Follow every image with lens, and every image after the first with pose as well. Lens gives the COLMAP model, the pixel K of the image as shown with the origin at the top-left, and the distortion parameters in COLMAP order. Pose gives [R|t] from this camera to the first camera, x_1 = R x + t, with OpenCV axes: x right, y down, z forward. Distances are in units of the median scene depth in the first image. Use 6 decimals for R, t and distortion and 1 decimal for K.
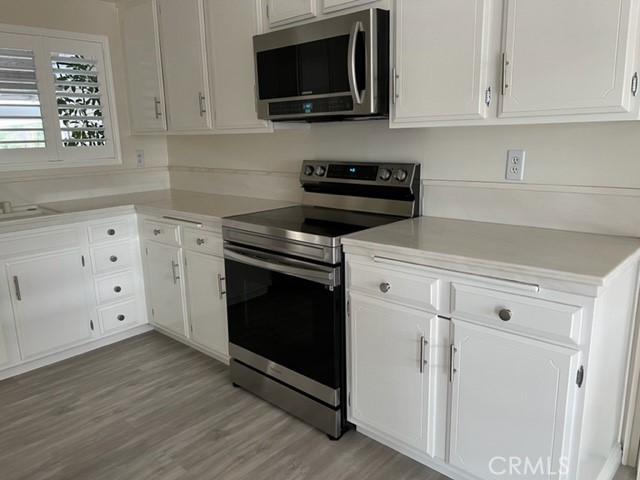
lens RADIAL K [[486.3, 0, 320.0], [0, 486.3, 240.0], [0, 0, 1]] dist [0.095703, -0.114576]
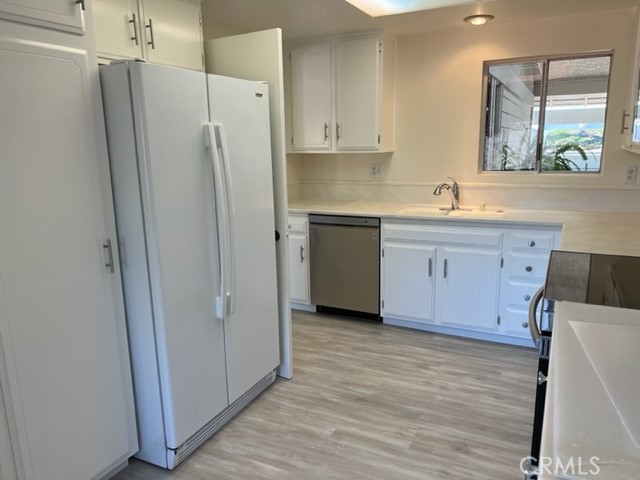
lens RADIAL K [[483.3, 0, 319.5], [0, 483.3, 247.3], [0, 0, 1]] dist [0.051314, -0.059486]
pose [[0.281819, 0.220162, -0.933866, 0.527350], [-0.195935, 0.966012, 0.168612, -0.118924], [0.939248, 0.135459, 0.315378, 0.307911]]
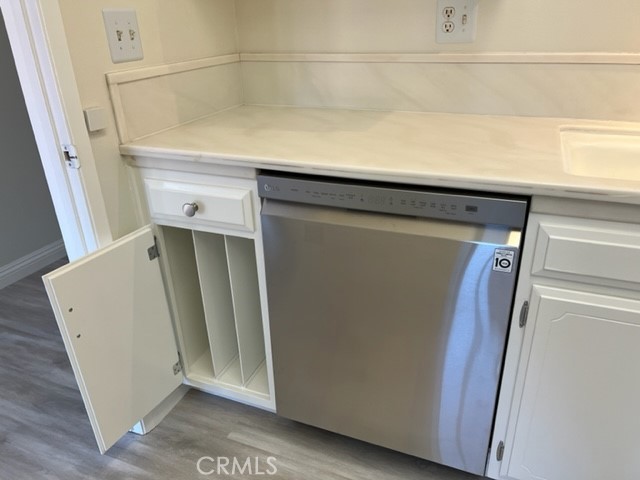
lens RADIAL K [[483.5, 0, 320.9], [0, 483.5, 244.1], [0, 0, 1]] dist [0.054301, -0.069658]
pose [[0.358619, 0.408723, -0.839248, -0.546881], [-0.187602, 0.912263, 0.364118, -0.067668], [0.914438, 0.026865, 0.403832, 0.628965]]
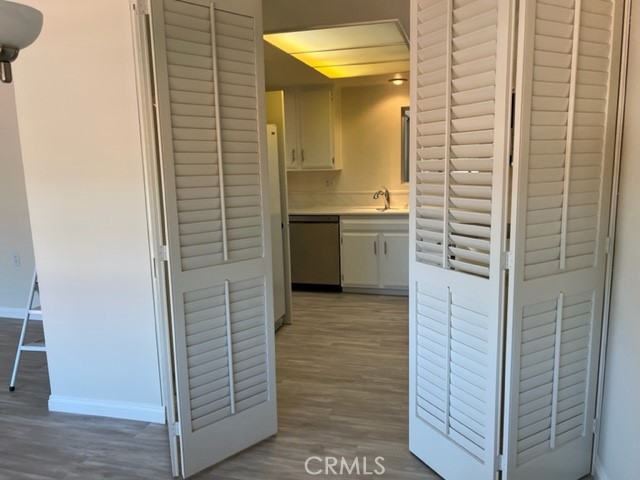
lens RADIAL K [[475.8, 0, 325.4], [0, 475.8, 249.8], [0, 0, 1]] dist [0.064240, -0.068533]
pose [[0.465580, 0.172089, -0.868113, 0.977419], [-0.176611, 0.979249, 0.099402, -0.042164], [0.867205, 0.107039, 0.486311, -0.108578]]
